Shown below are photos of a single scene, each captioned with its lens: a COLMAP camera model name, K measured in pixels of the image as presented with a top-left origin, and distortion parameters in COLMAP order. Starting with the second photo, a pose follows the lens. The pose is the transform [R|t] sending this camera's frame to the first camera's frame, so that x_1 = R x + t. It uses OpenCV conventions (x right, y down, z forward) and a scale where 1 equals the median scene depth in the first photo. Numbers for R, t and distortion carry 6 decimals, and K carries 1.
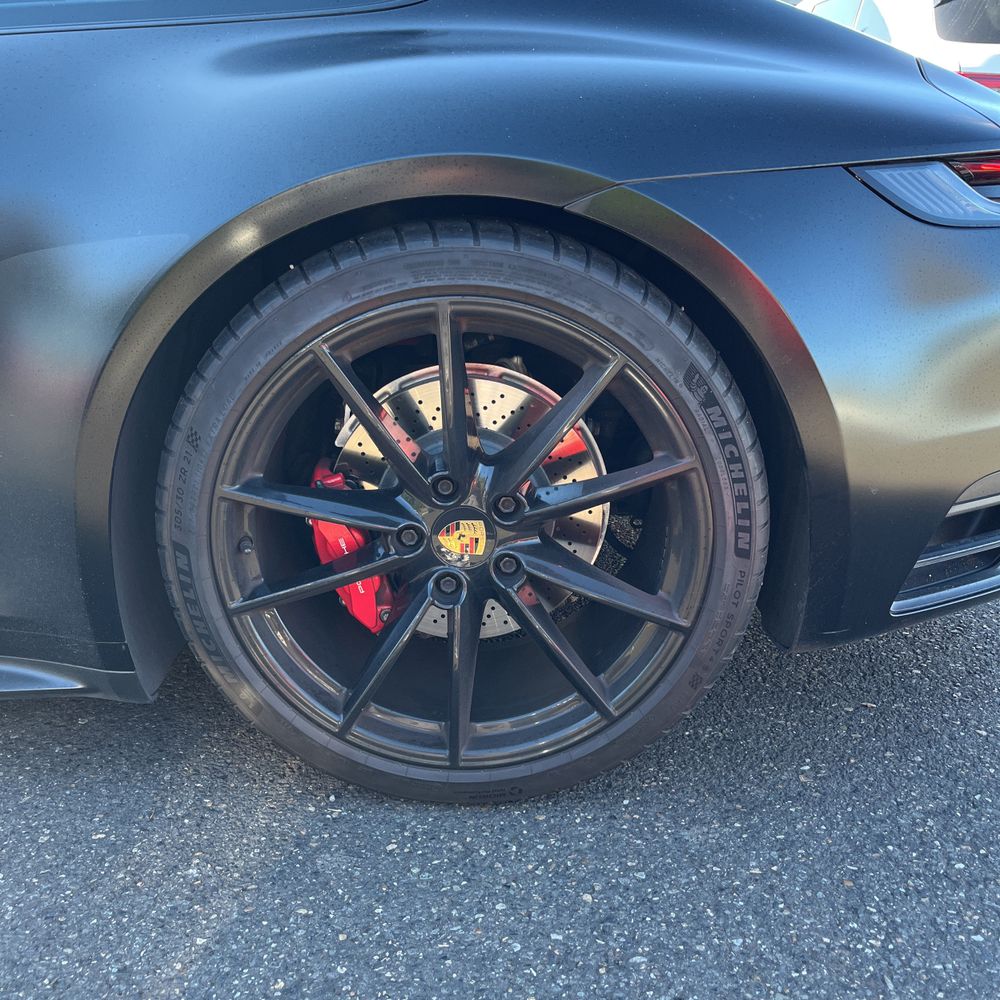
lens RADIAL K [[1038.5, 0, 500.0], [0, 1038.5, 500.0], [0, 0, 1]] dist [0.019540, 0.022335]
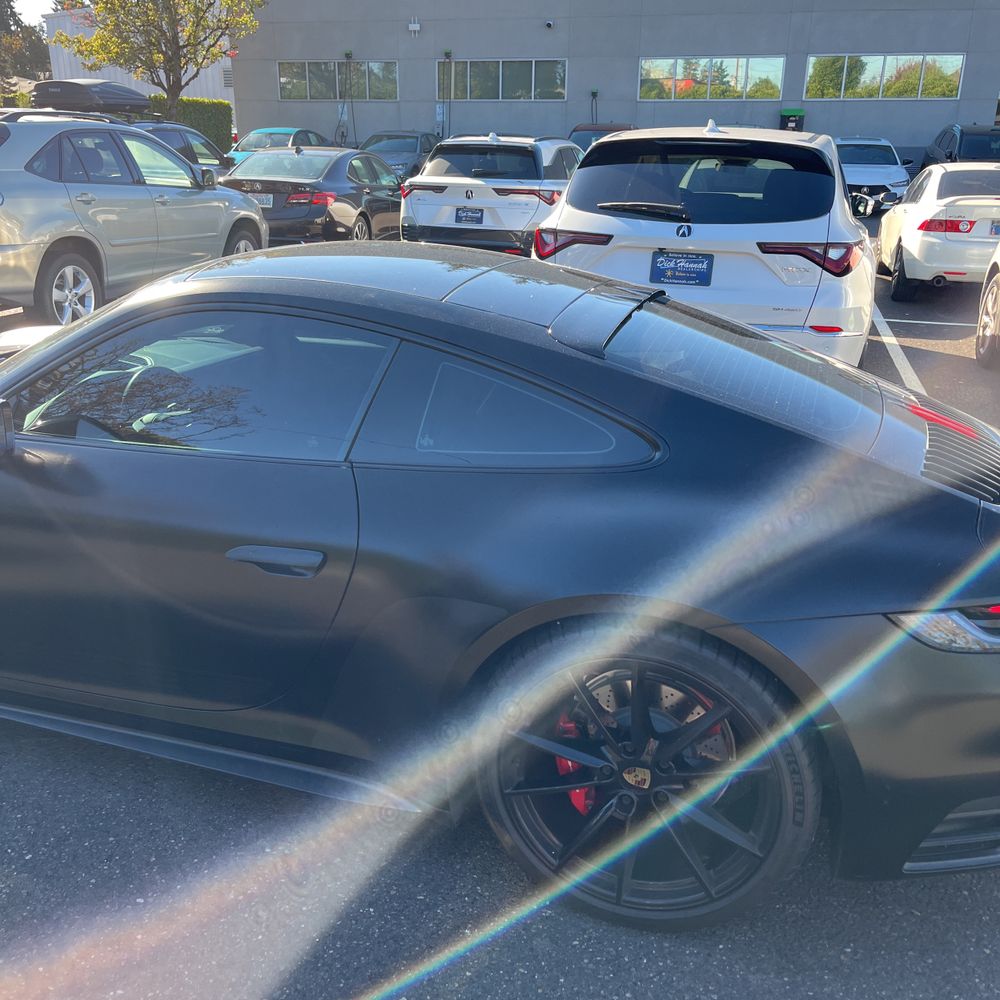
lens RADIAL K [[1038.5, 0, 500.0], [0, 1038.5, 500.0], [0, 0, 1]] dist [0.019540, 0.022335]
pose [[0.955482, 0.123738, -0.267850, 0.153677], [-0.124108, 0.992146, 0.015617, -0.421887], [0.267679, 0.018320, 0.963334, -0.745954]]
